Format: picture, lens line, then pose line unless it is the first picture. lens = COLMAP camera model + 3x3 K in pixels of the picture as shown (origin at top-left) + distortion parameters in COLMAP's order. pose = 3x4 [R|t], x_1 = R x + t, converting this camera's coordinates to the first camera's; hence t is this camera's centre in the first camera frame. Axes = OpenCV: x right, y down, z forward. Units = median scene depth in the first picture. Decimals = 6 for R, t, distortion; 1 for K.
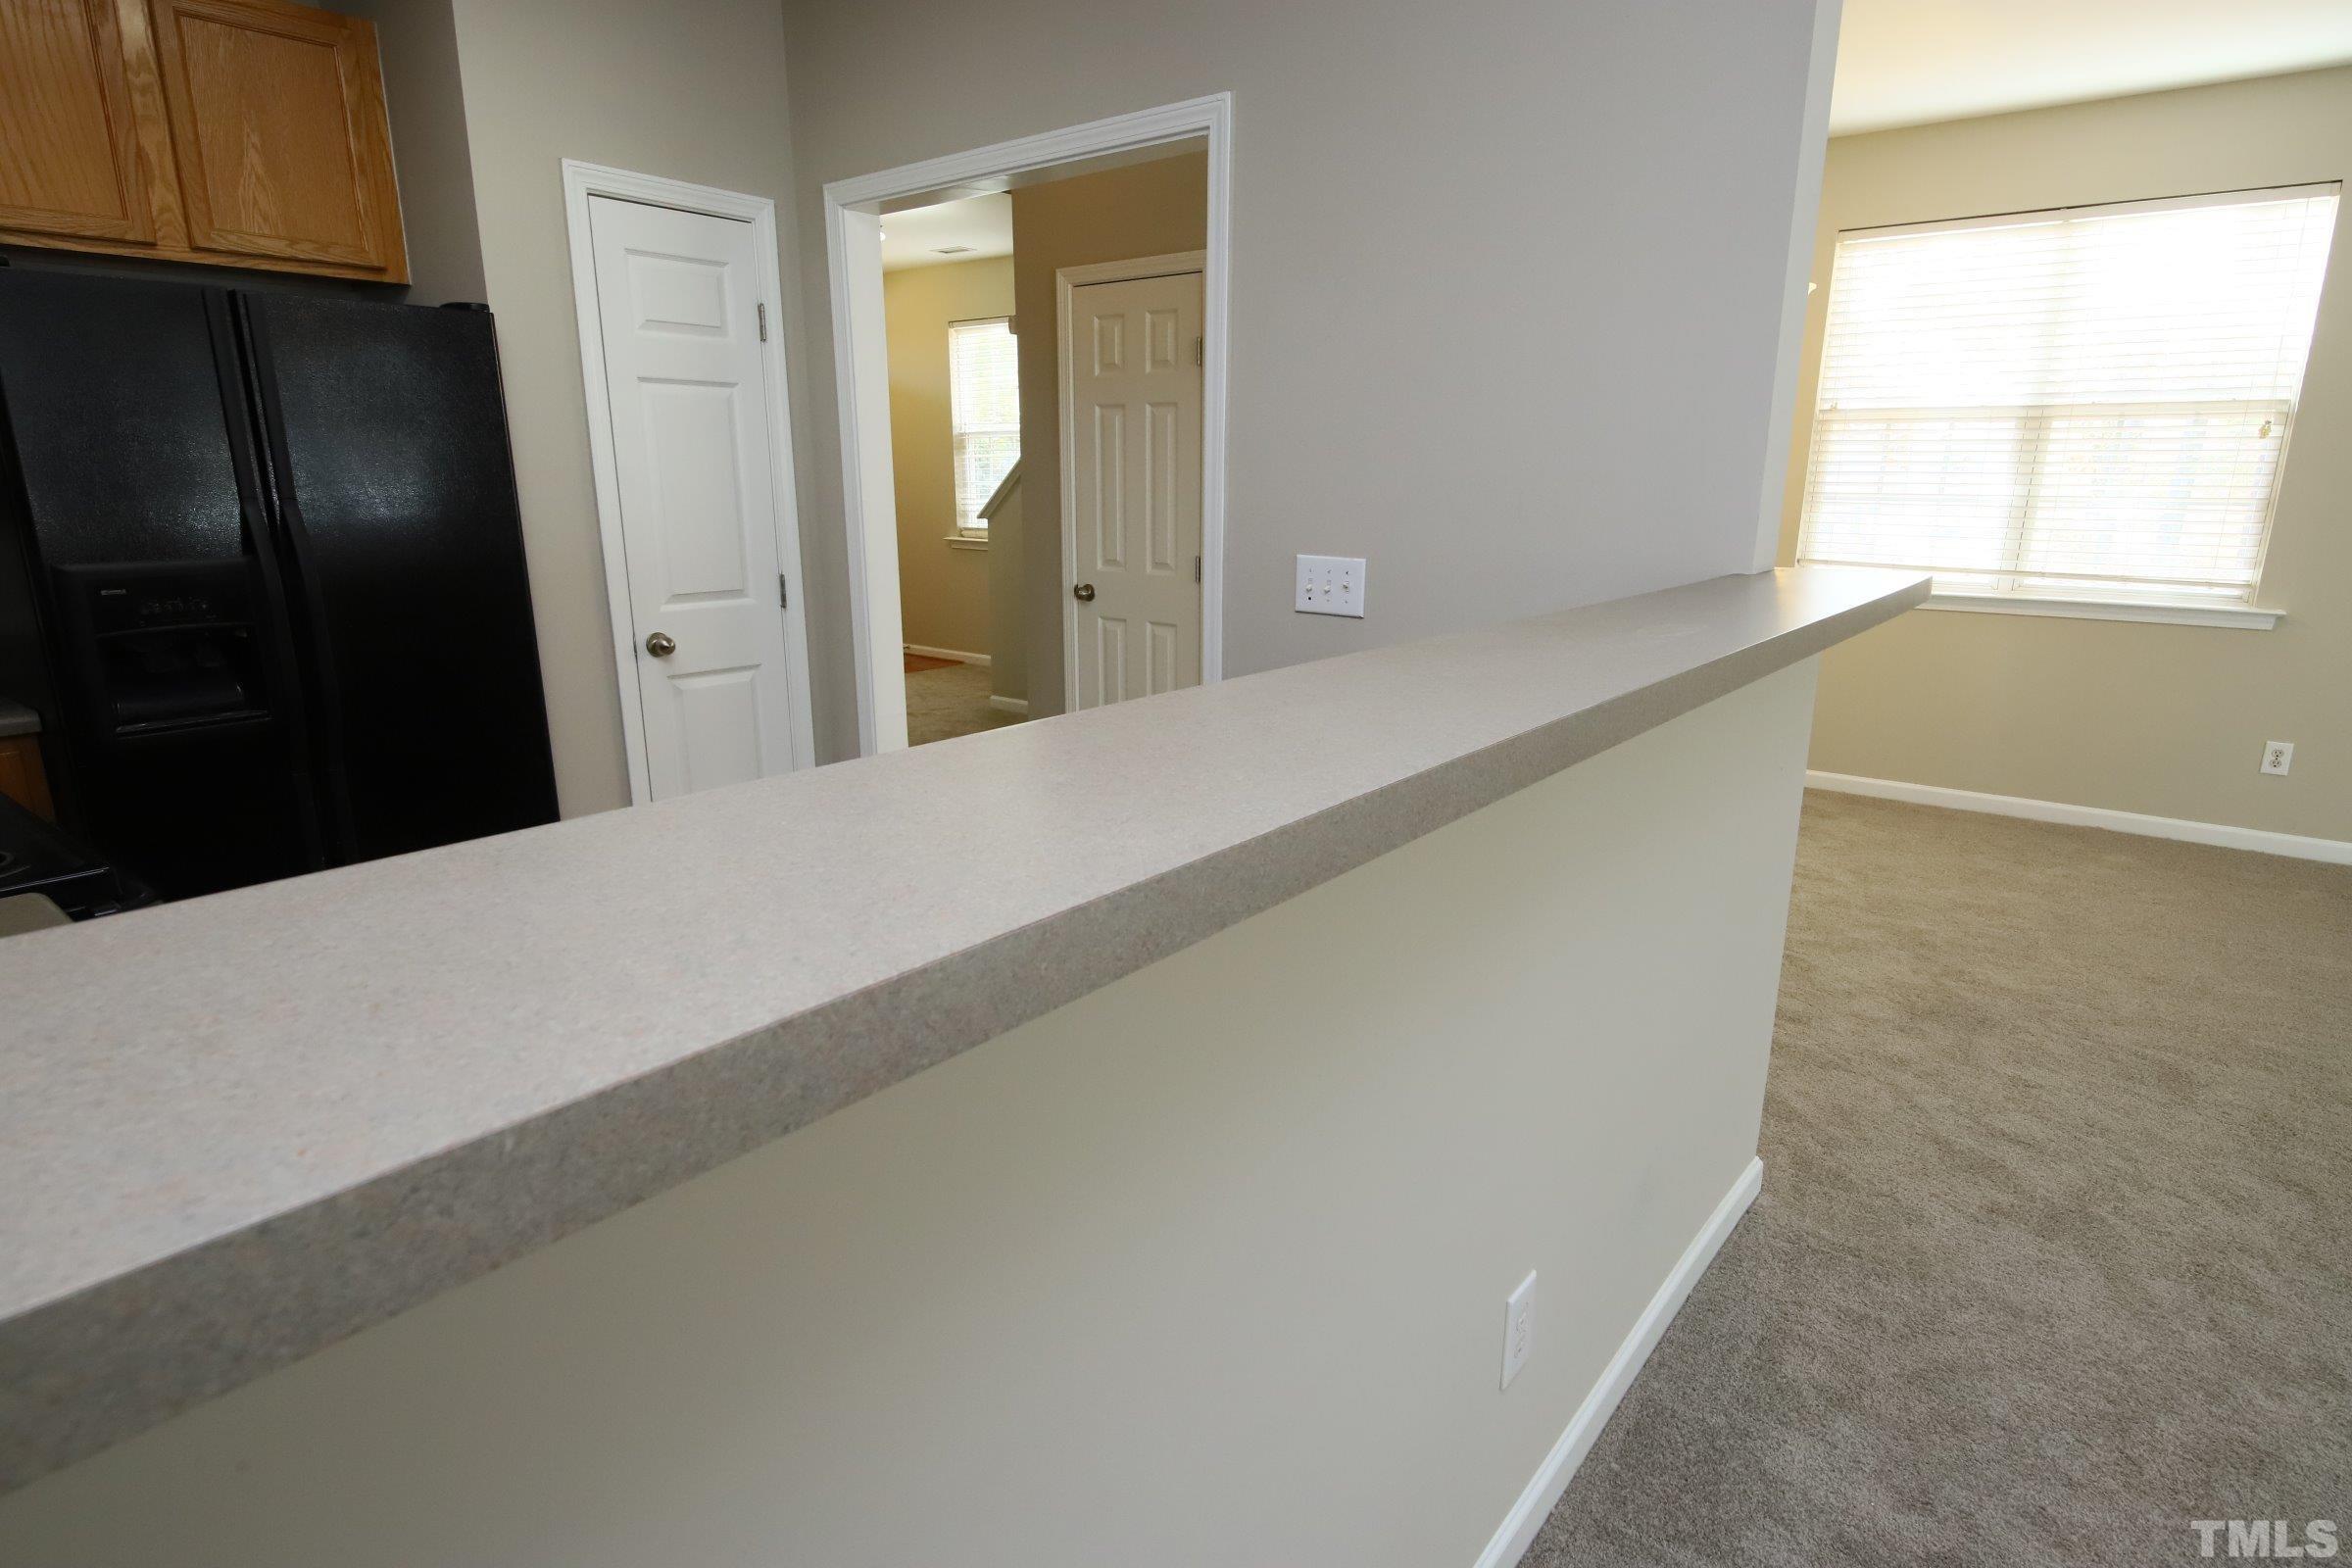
lens RADIAL K [[1234.0, 0, 1181.4], [0, 1234.0, 798.9], [0, 0, 1]] dist [-0.000165, -0.006527]
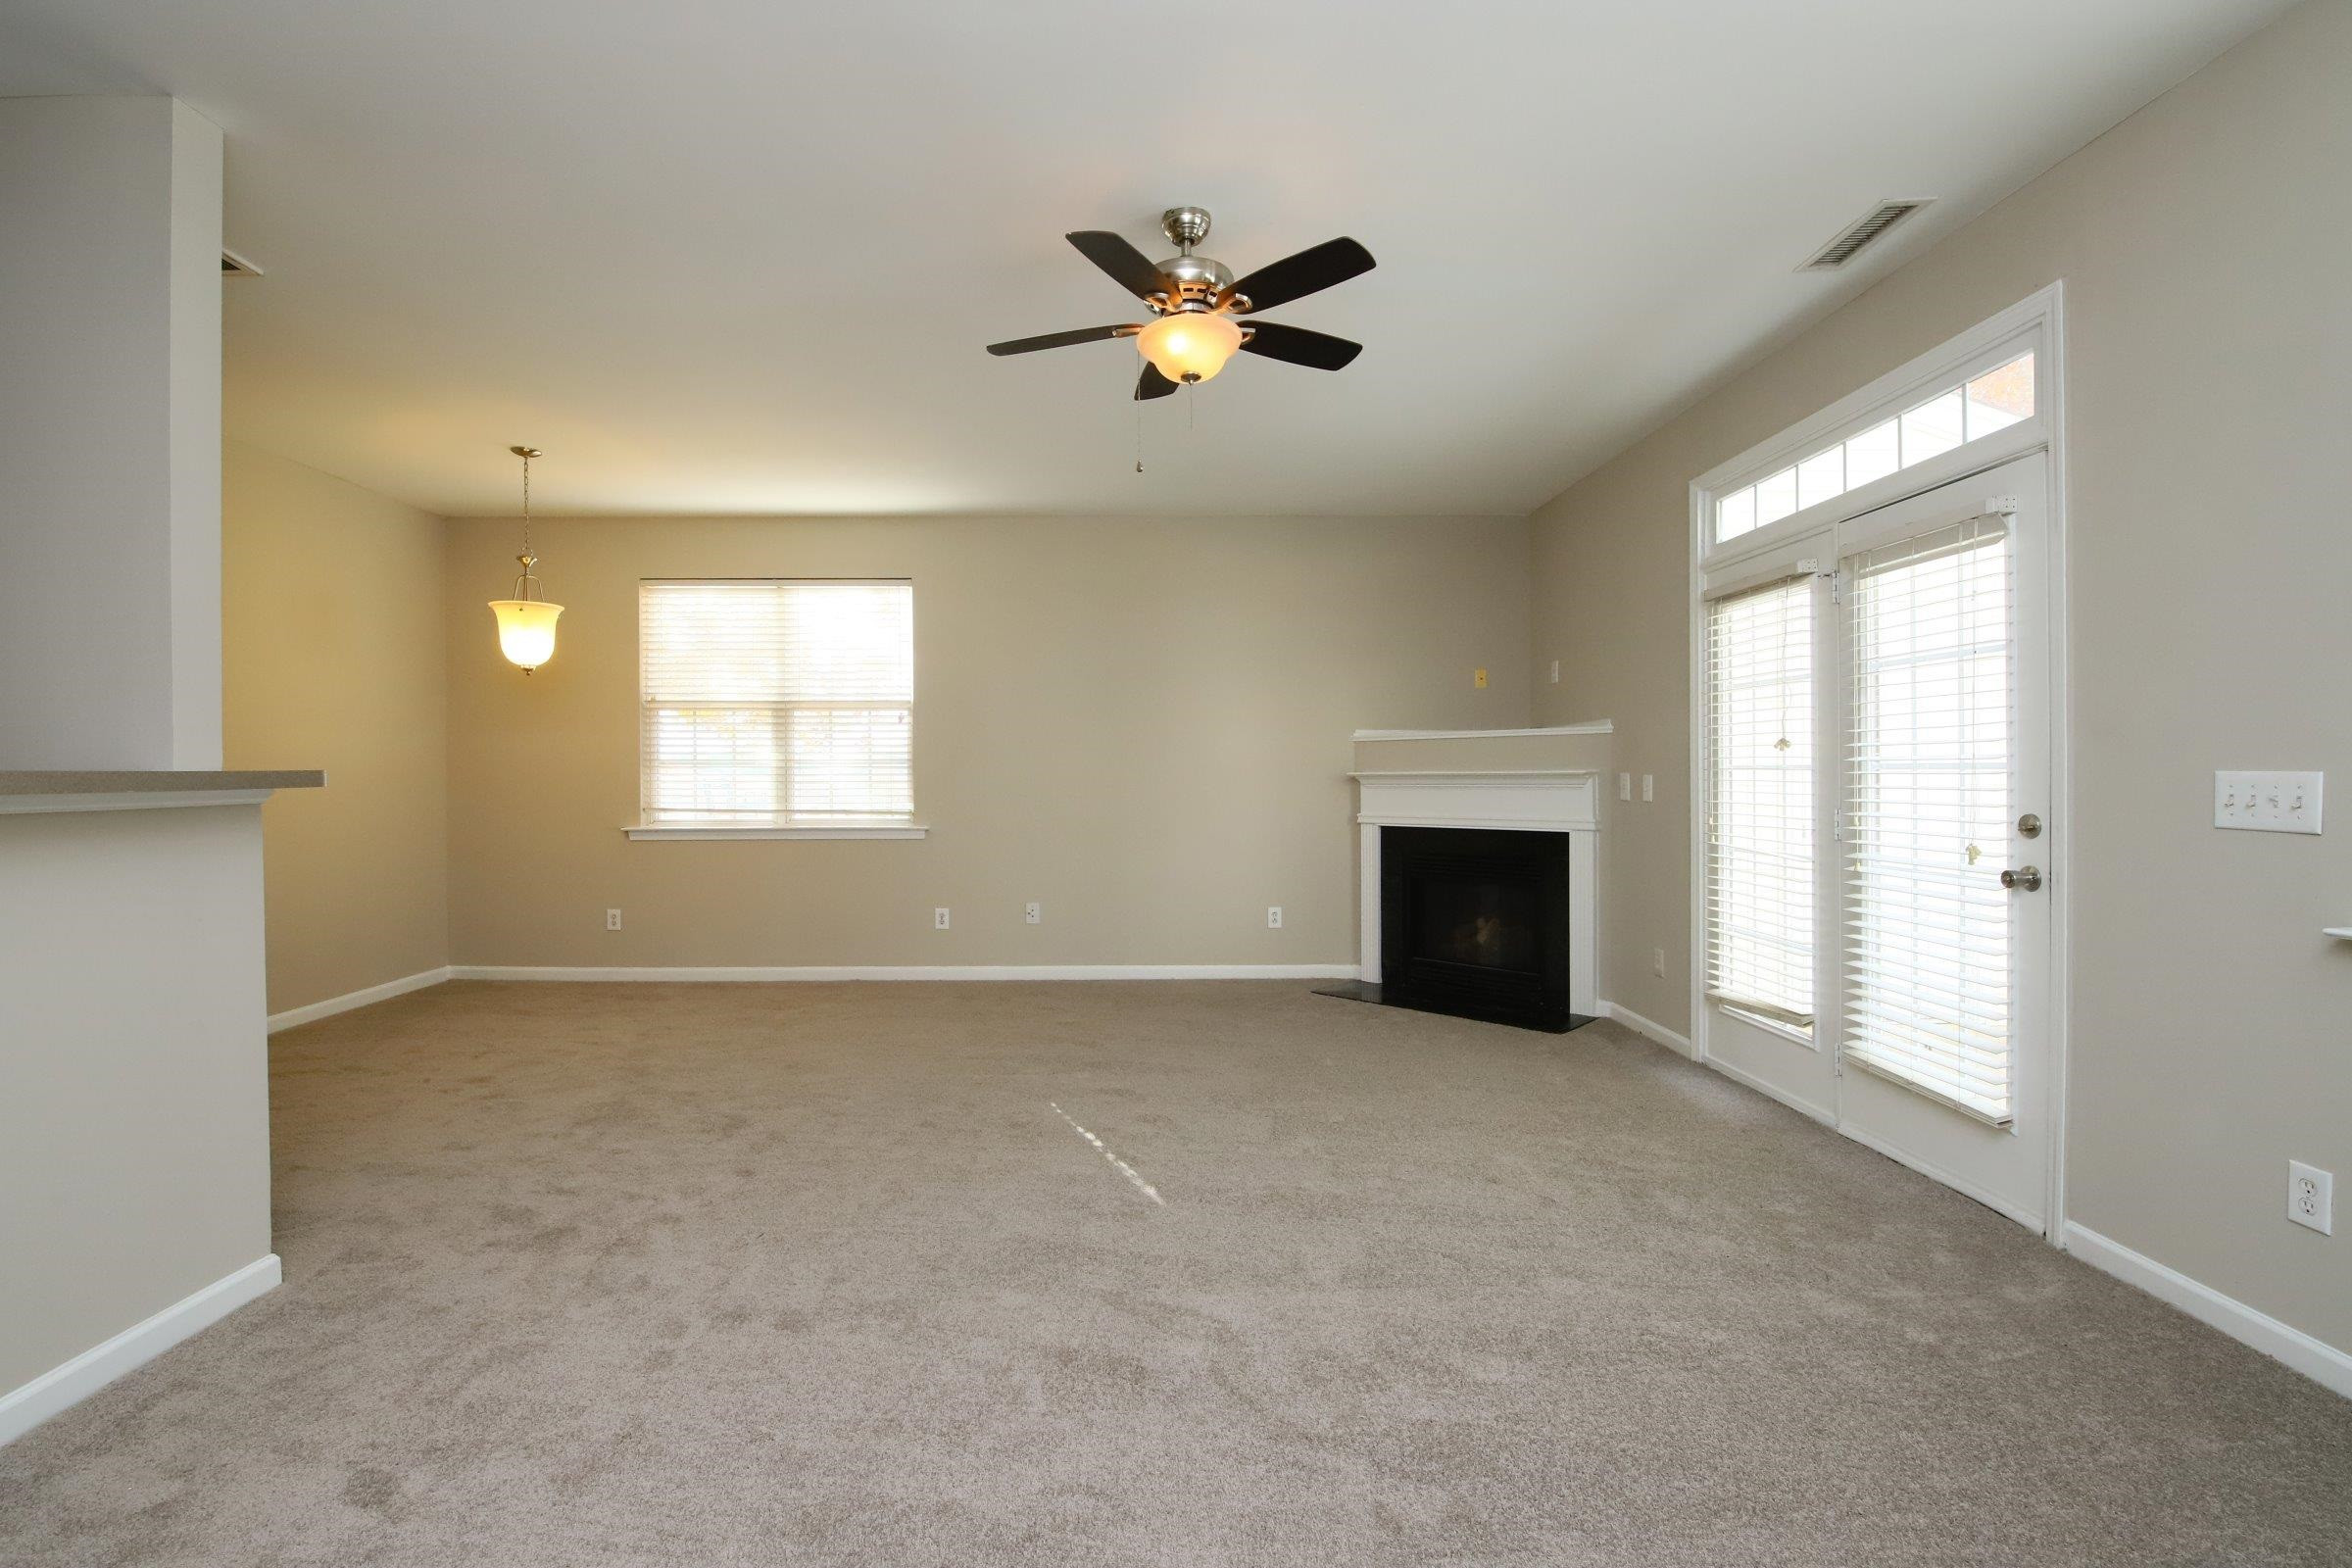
lens RADIAL K [[1035.8, 0, 1127.0], [0, 1035.8, 786.4], [0, 0, 1]] dist [-0.001174, -0.000675]
pose [[0.784430, -0.012568, 0.620090, 0.337897], [0.164570, 0.968174, -0.188563, 0.119542], [-0.597985, 0.249963, 0.761533, -0.249757]]
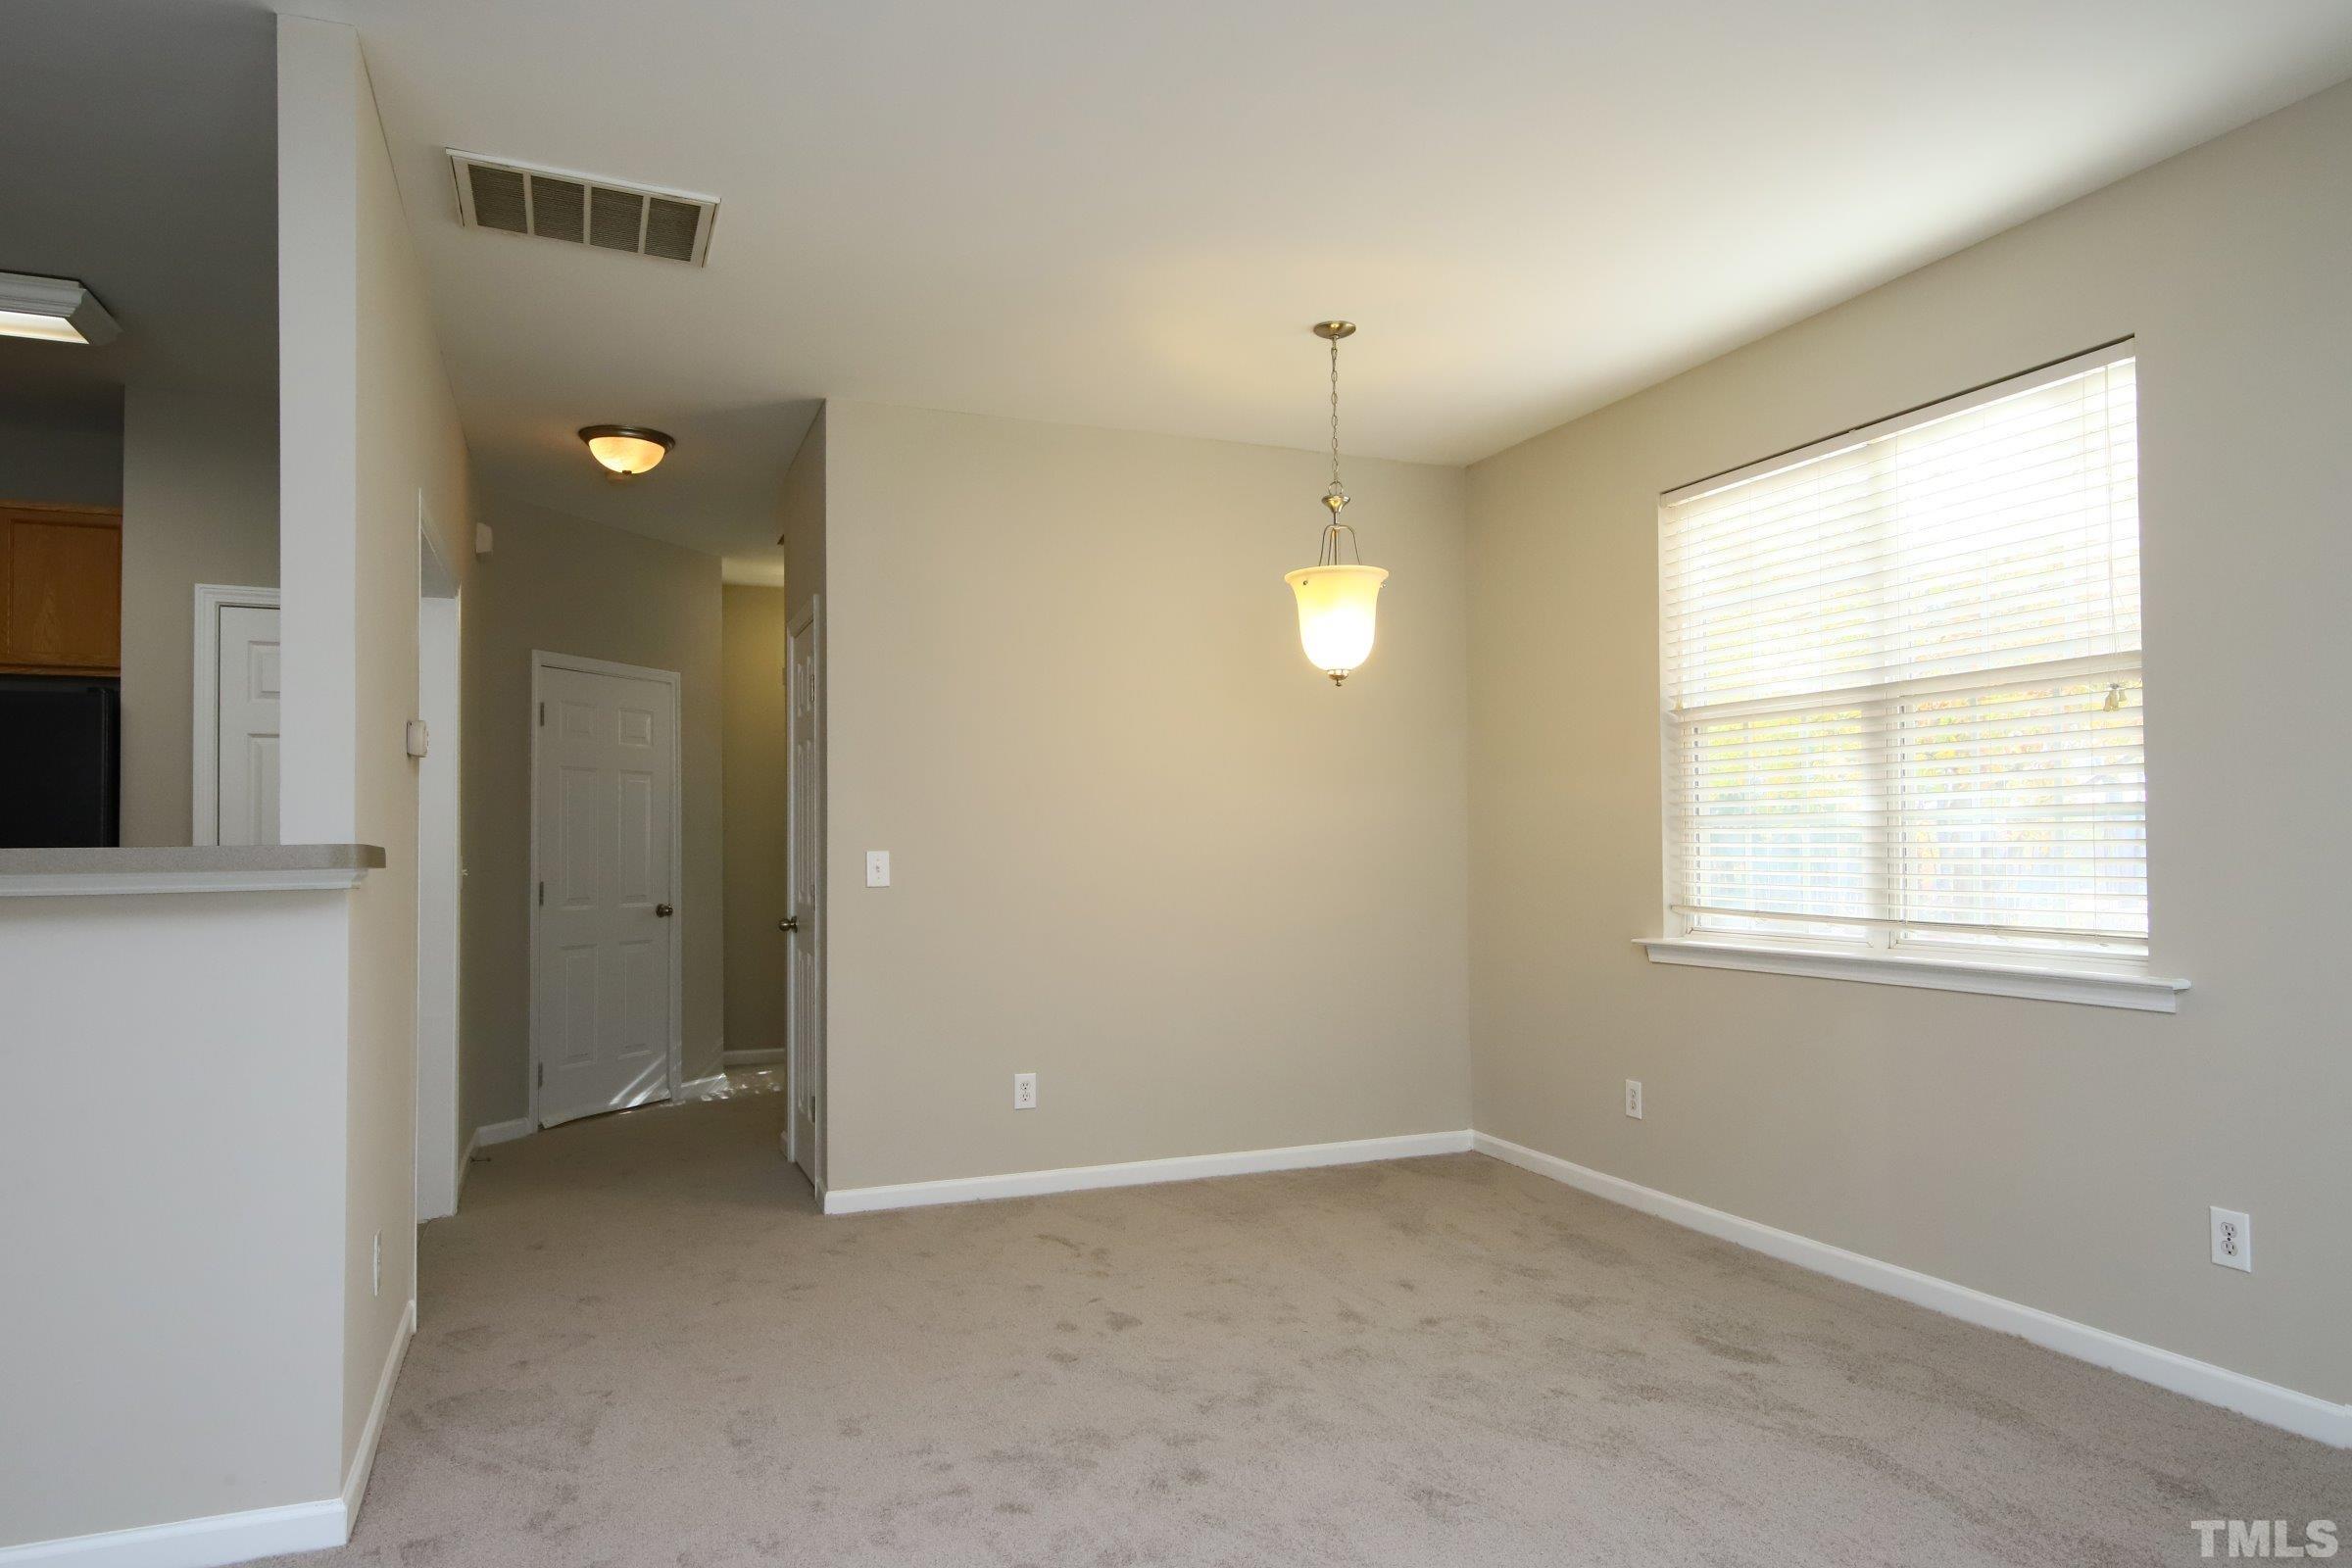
lens RADIAL K [[1444.4, 0, 1207.9], [0, 1444.4, 808.2], [0, 0, 1]] dist [-0.021614, -0.000945]
pose [[0.873957, -0.022801, -0.485469, 1.047858], [-0.116011, 0.960236, -0.253947, -0.002641], [0.471955, 0.278258, 0.836559, 0.219858]]
